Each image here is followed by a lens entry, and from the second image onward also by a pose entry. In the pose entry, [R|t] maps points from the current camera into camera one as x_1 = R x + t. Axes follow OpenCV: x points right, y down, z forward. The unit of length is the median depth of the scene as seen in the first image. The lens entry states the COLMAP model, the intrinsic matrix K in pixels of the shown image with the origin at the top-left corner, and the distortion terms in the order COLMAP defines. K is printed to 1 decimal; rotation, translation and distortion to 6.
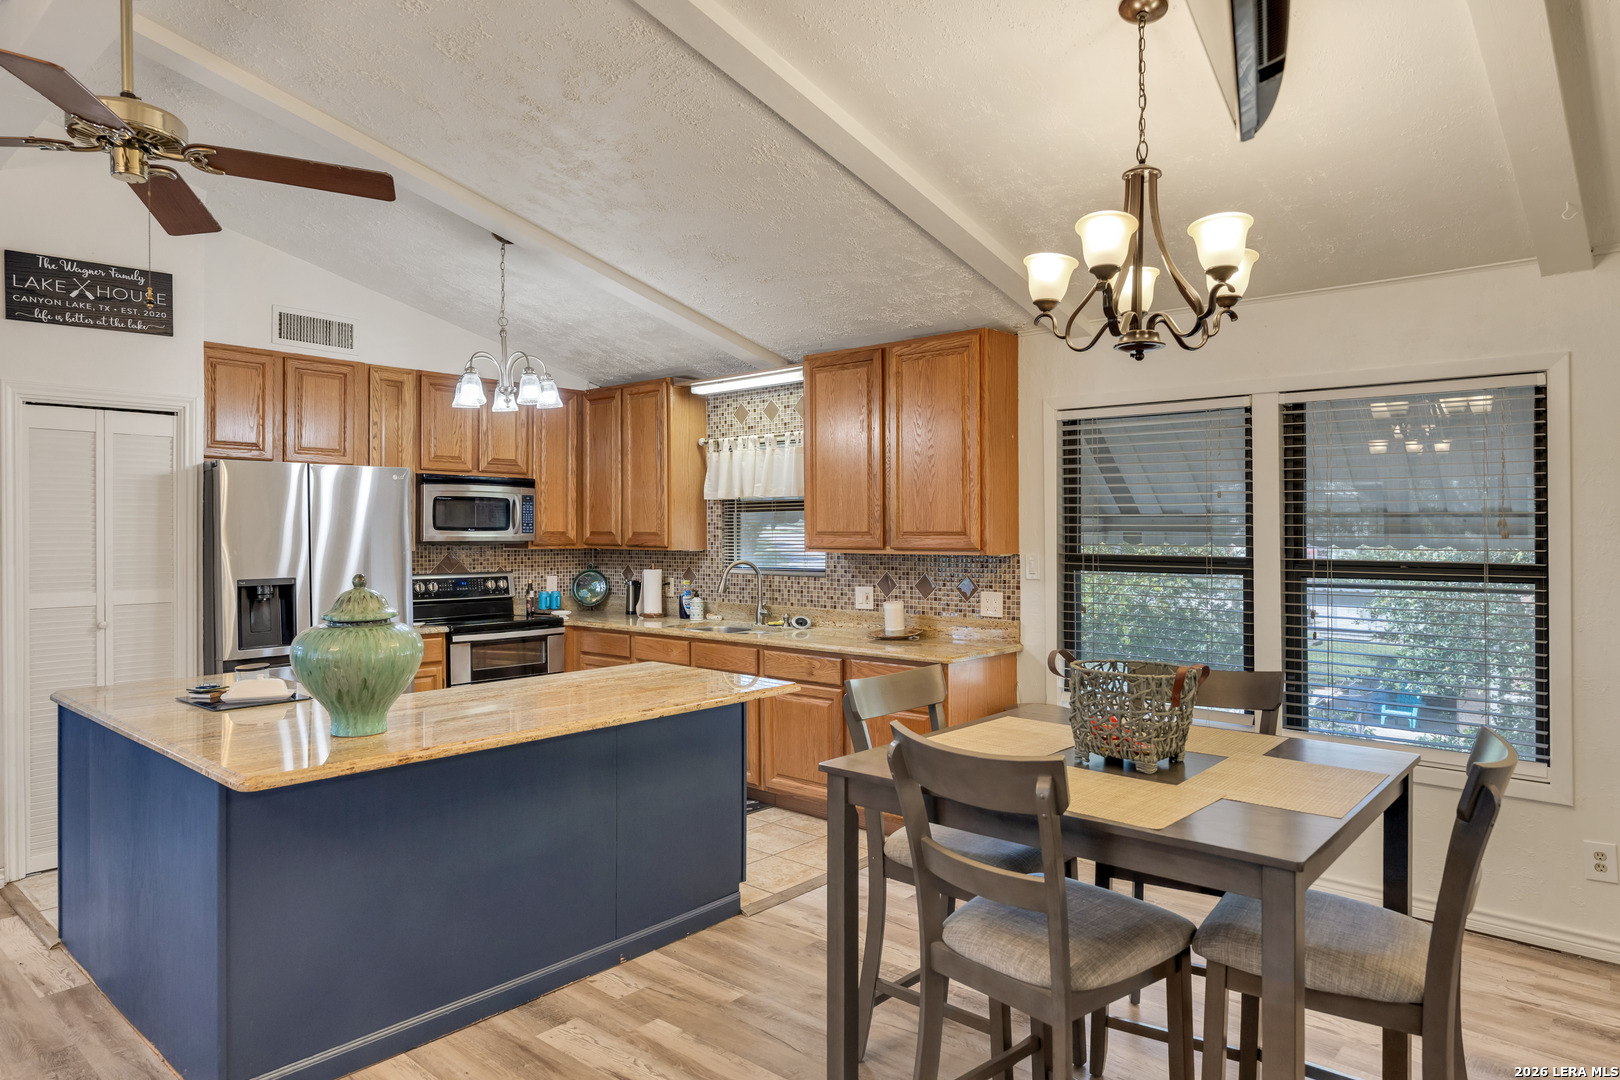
lens RADIAL K [[974.5, 0, 810.5], [0, 974.5, 531.5], [0, 0, 1]] dist [0.004422, 0.001795]
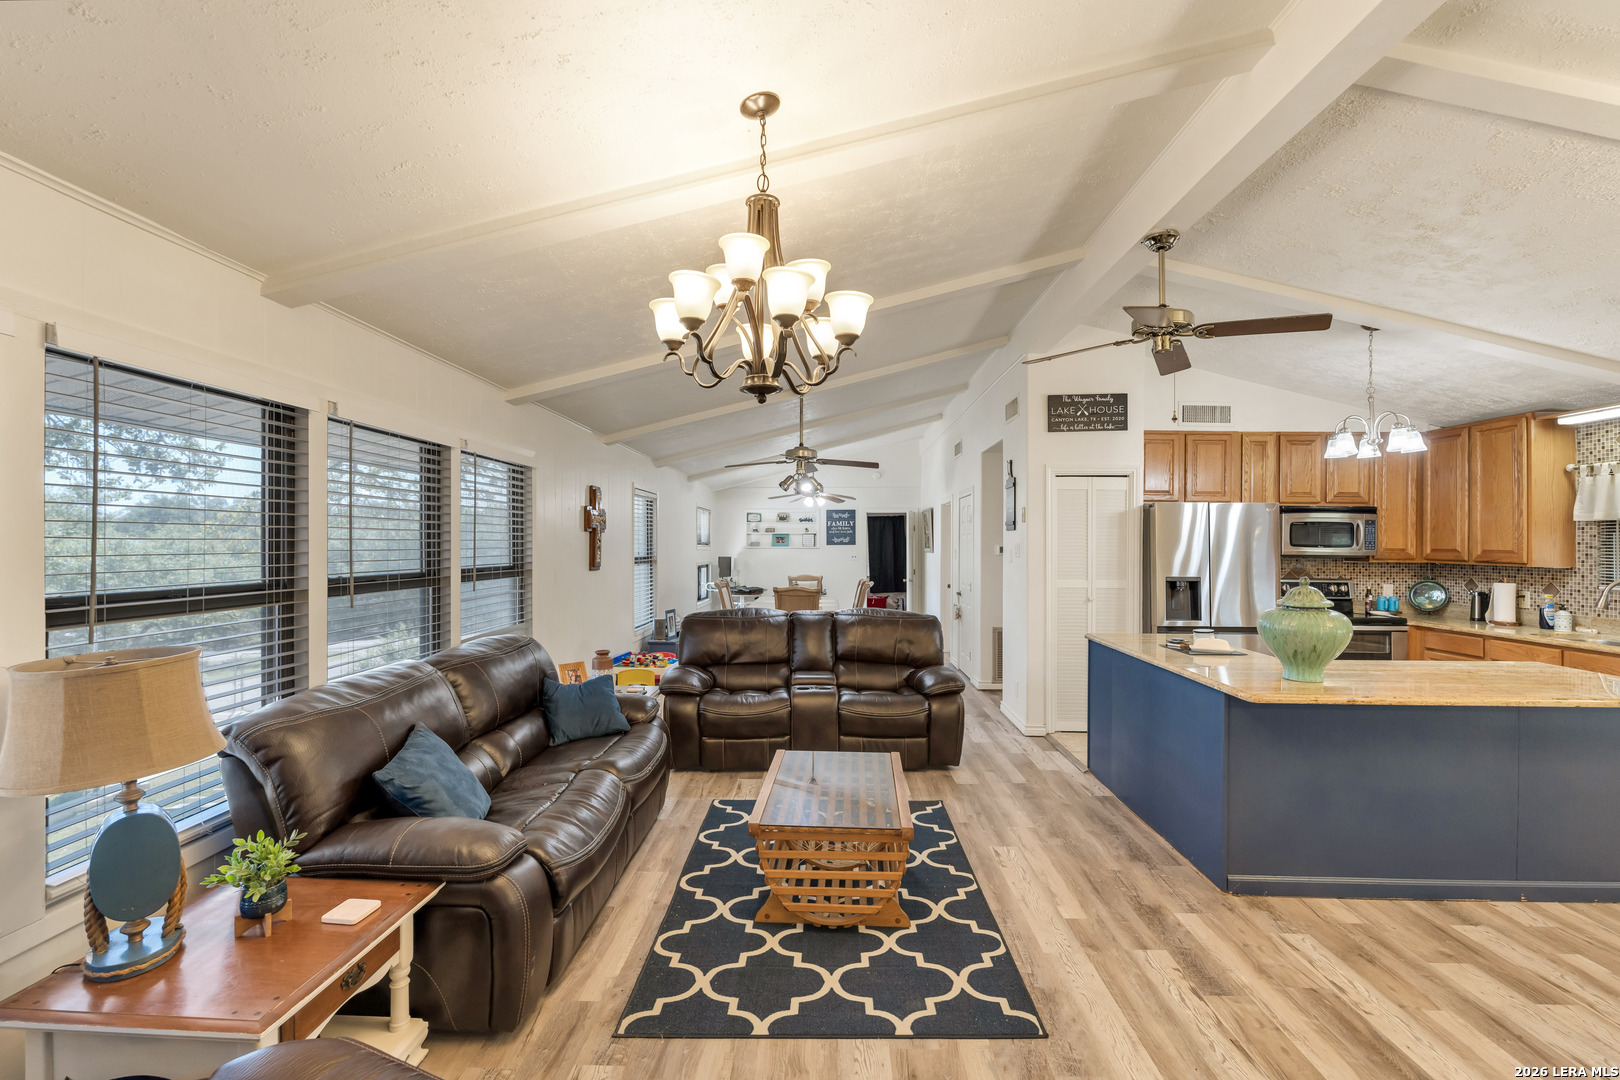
lens RADIAL K [[707.0, 0, 811.6], [0, 707.0, 540.5], [0, 0, 1]] dist [-0.003829, -0.000470]
pose [[0.641062, 0.004487, -0.767476, -0.059481], [-0.008515, 0.999963, -0.001266, -0.003355], [0.767442, 0.007347, 0.641076, -0.174458]]
